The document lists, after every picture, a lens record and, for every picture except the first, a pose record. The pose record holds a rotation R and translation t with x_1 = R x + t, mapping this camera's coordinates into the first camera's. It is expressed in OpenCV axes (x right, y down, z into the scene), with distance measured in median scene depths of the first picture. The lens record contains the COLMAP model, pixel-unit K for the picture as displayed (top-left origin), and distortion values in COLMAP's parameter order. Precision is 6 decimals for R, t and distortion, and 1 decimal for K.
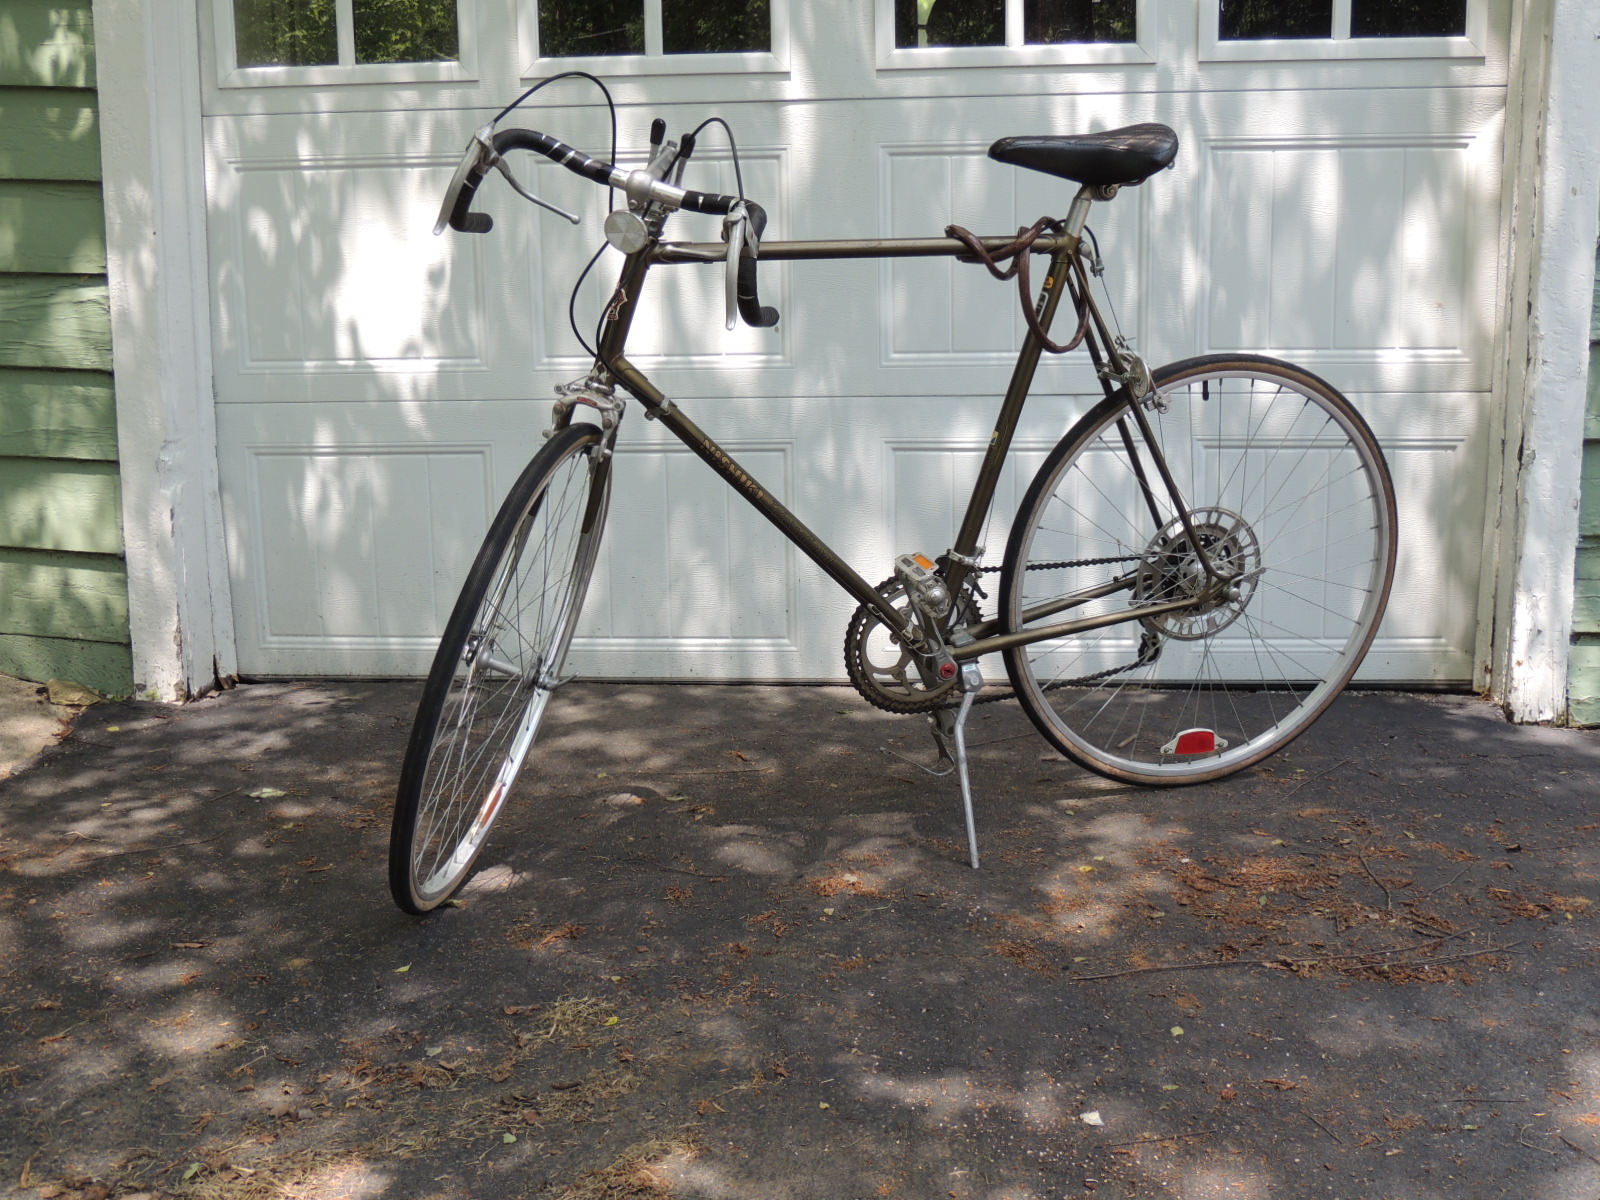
lens RADIAL K [[2015.6, 0, 801.0], [0, 2015.6, 598.9], [0, 0, 1]] dist [-0.014982, 0.000000]
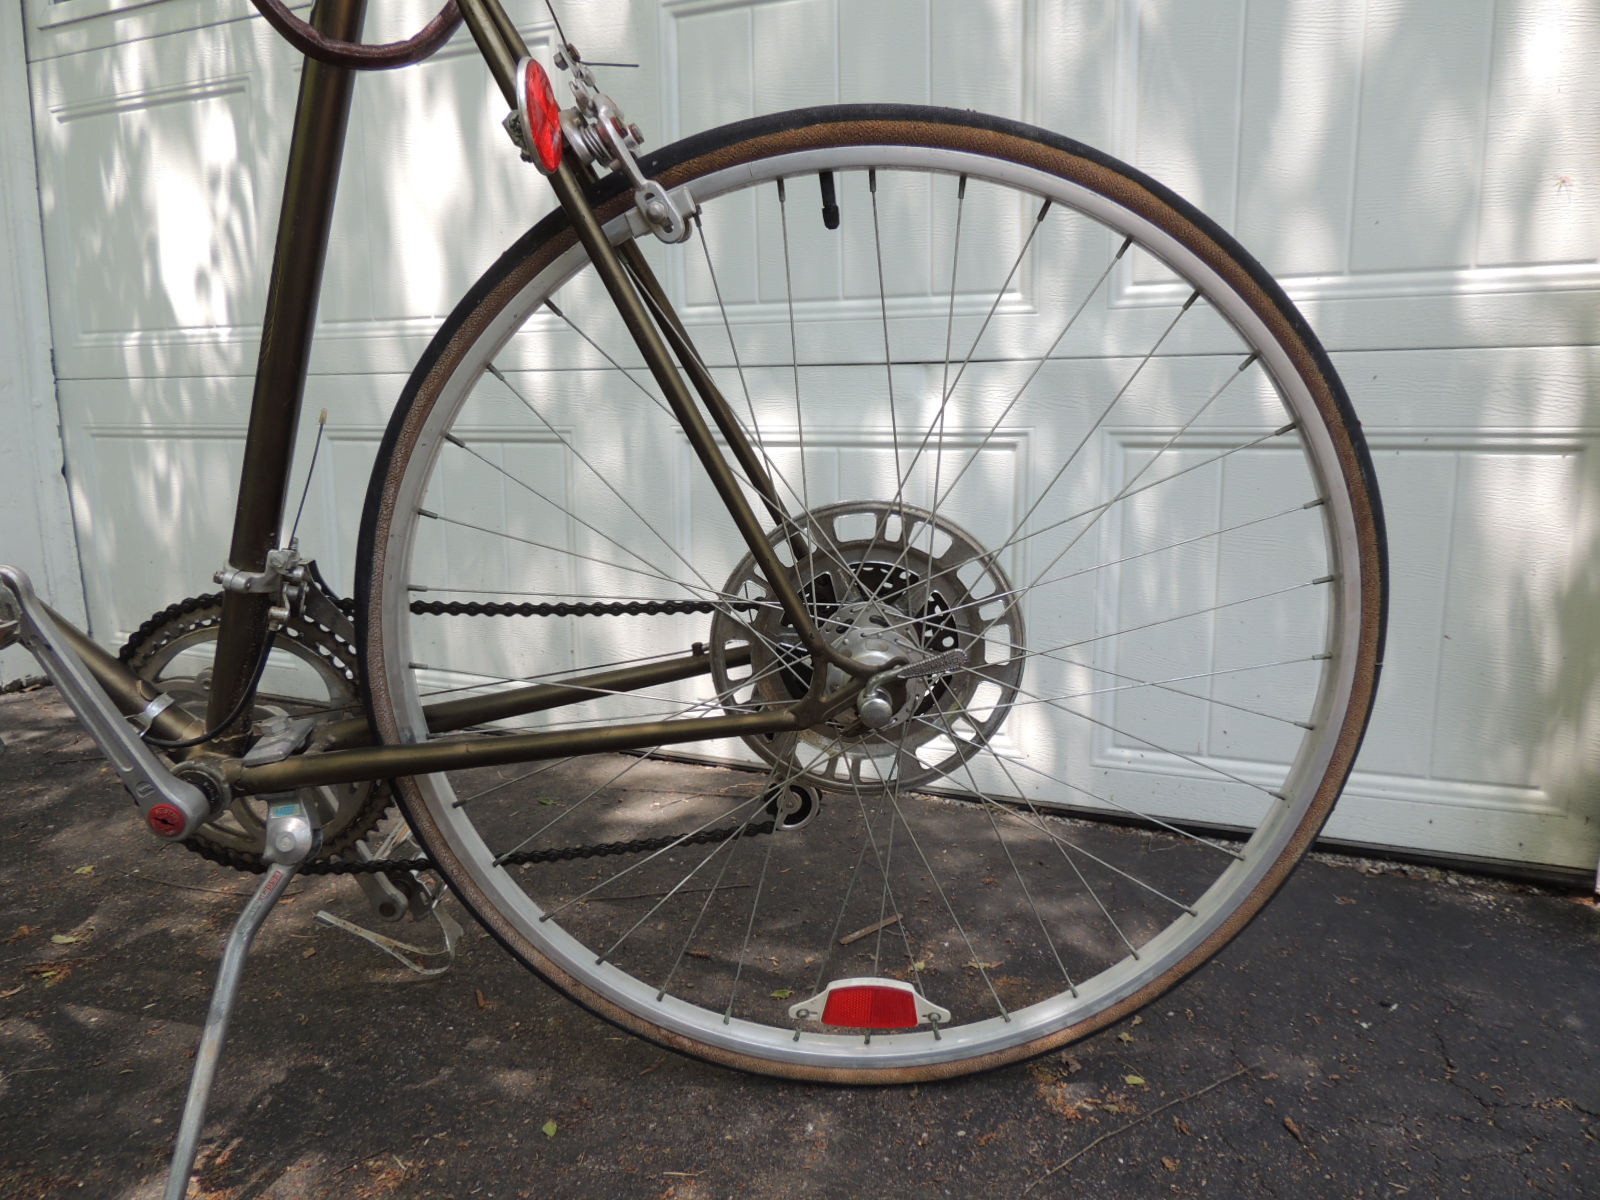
lens RADIAL K [[1092.6, 0, 800.0], [0, 1092.6, 602.6], [0, 0, 1]] dist [0.002138, -0.000257]
pose [[0.941666, 0.074170, -0.328275, 0.262749], [-0.078329, 0.996927, 0.000557, -0.022630], [0.327308, 0.025189, 0.944582, 0.764828]]
